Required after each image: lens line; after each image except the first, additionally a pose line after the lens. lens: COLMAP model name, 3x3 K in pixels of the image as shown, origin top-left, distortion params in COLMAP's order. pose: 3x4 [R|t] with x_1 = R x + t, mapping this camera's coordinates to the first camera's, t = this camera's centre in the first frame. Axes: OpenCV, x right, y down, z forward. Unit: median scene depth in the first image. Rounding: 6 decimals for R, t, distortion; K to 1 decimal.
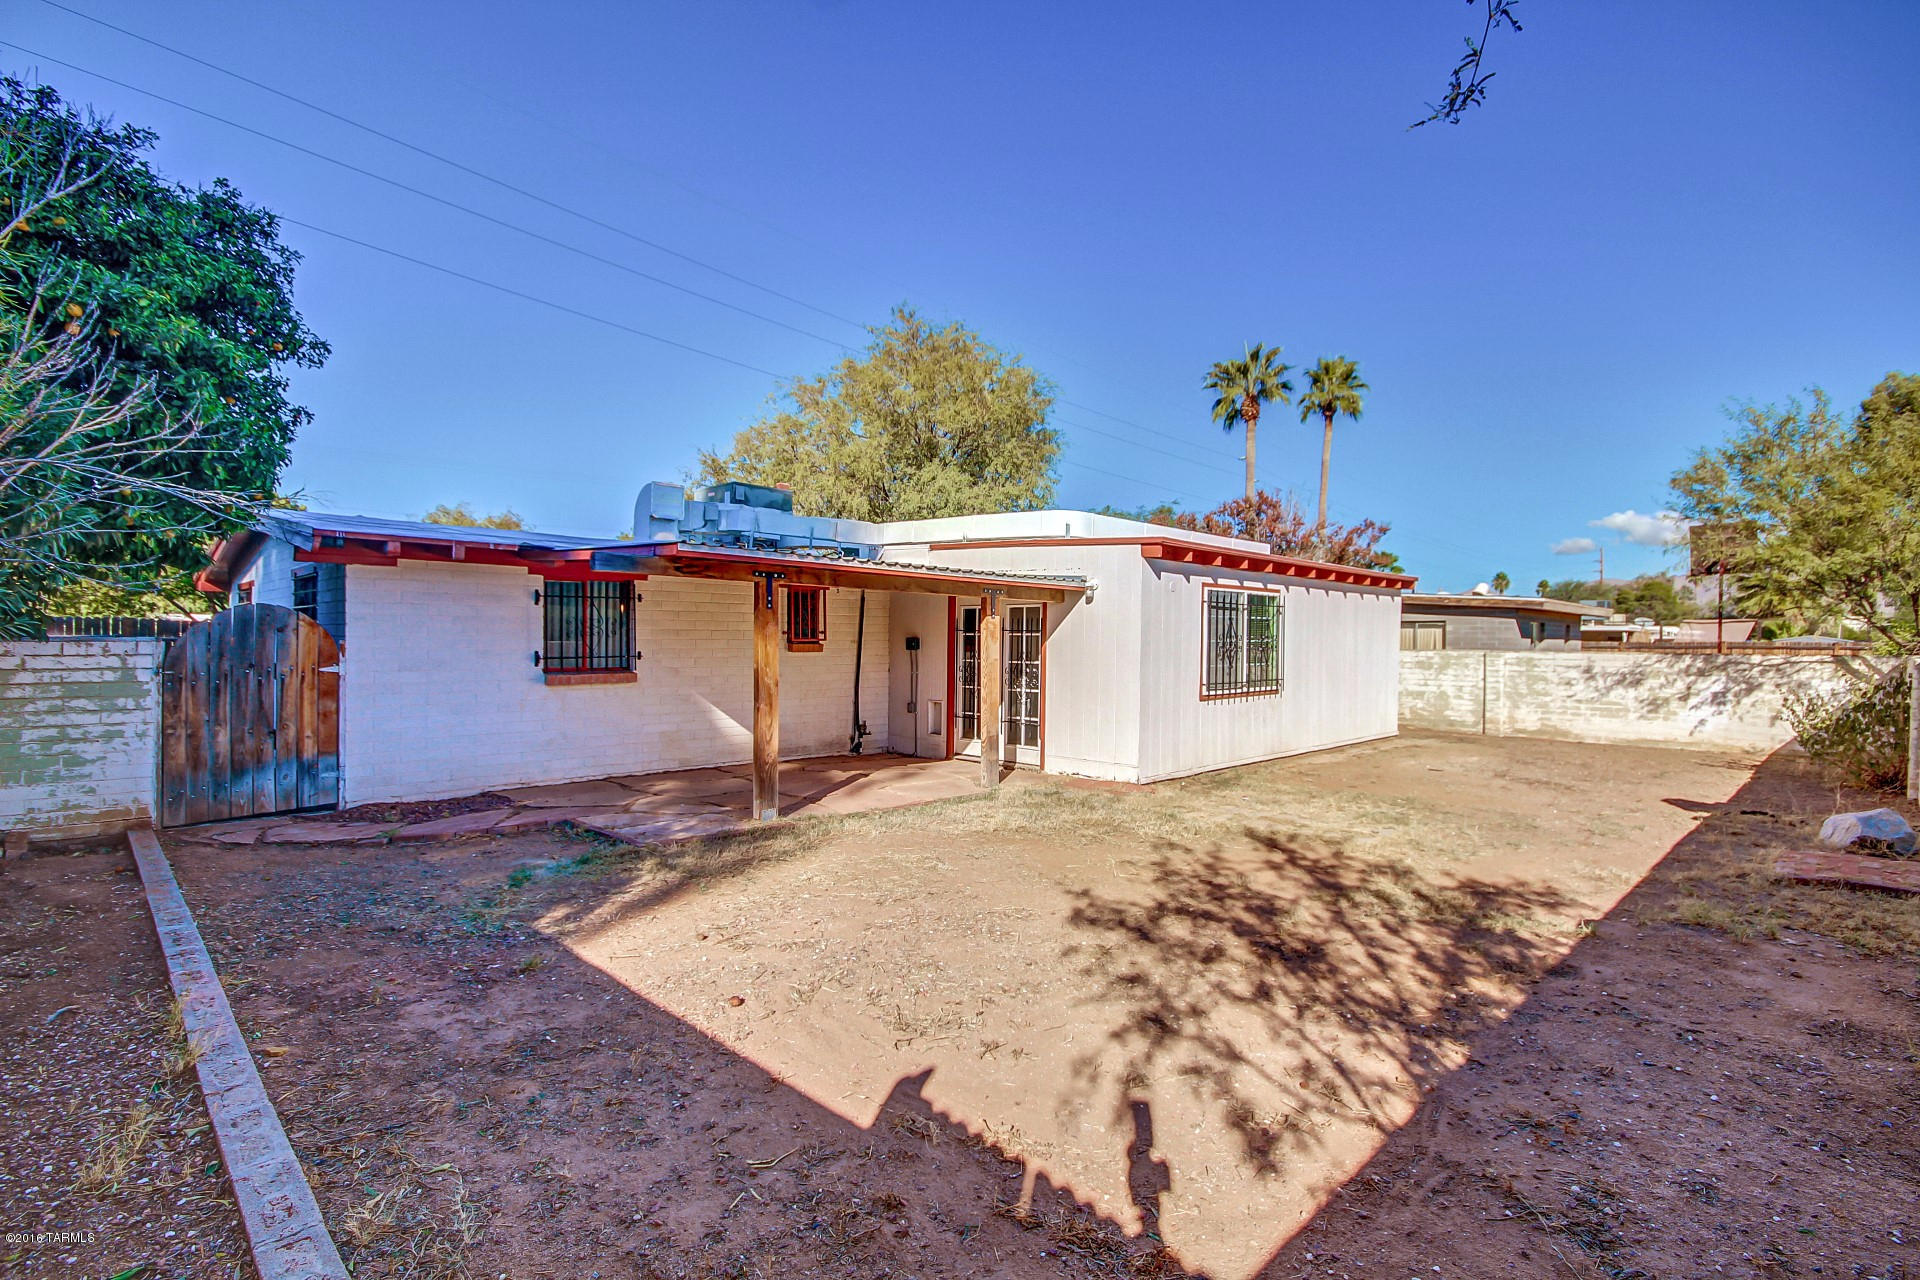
lens RADIAL K [[894.2, 0, 960.4], [0, 894.2, 646.8], [0, 0, 1]] dist [0.003226, 0.000967]
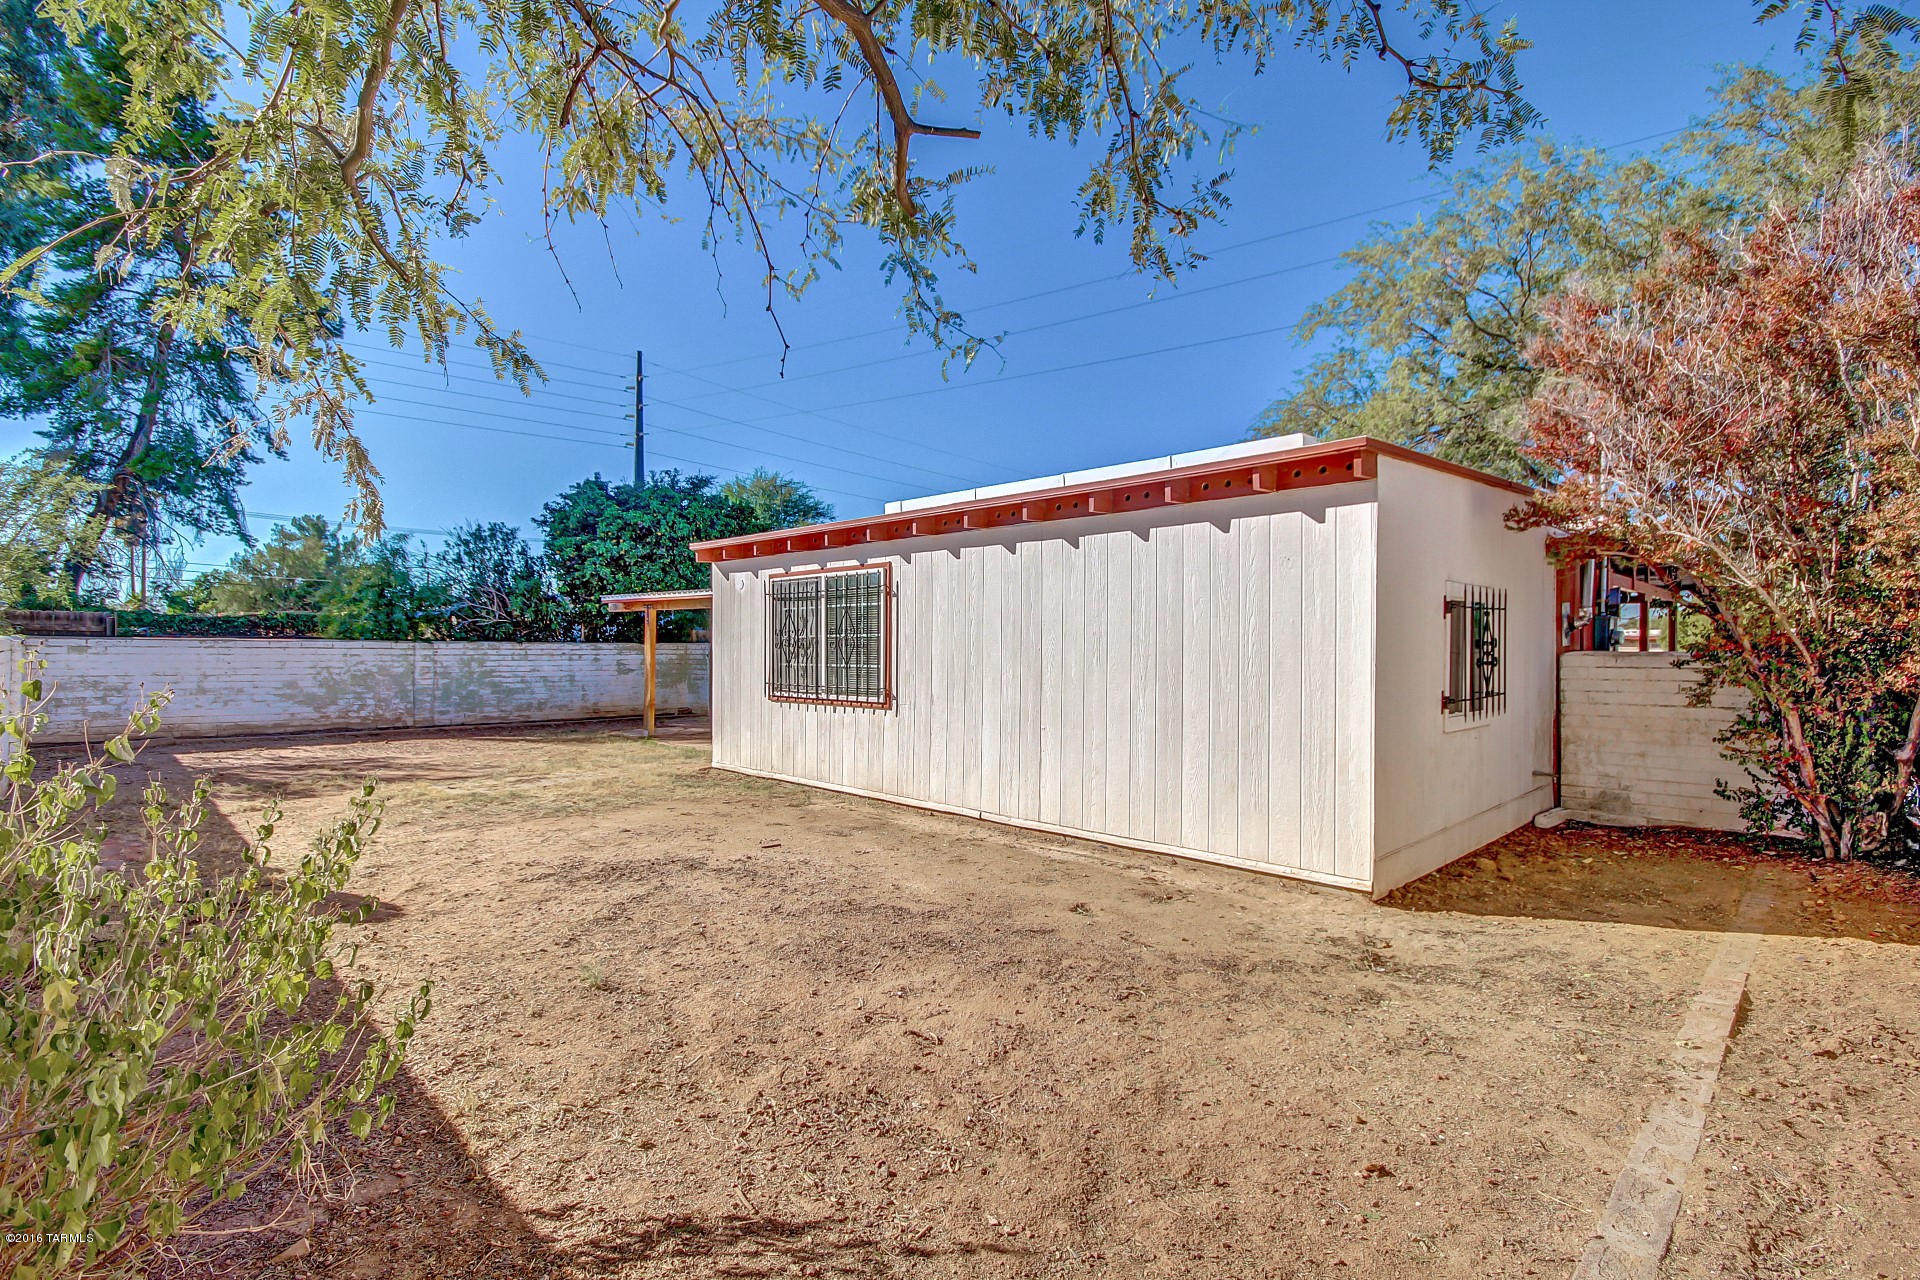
lens RADIAL K [[894.2, 0, 960.4], [0, 894.2, 646.8], [0, 0, 1]] dist [0.003226, 0.000967]
pose [[0.003038, -0.009007, -0.999955, 1.330535], [-0.009125, 0.999918, -0.009034, 0.011028], [0.999954, 0.009152, 0.002956, 1.320073]]
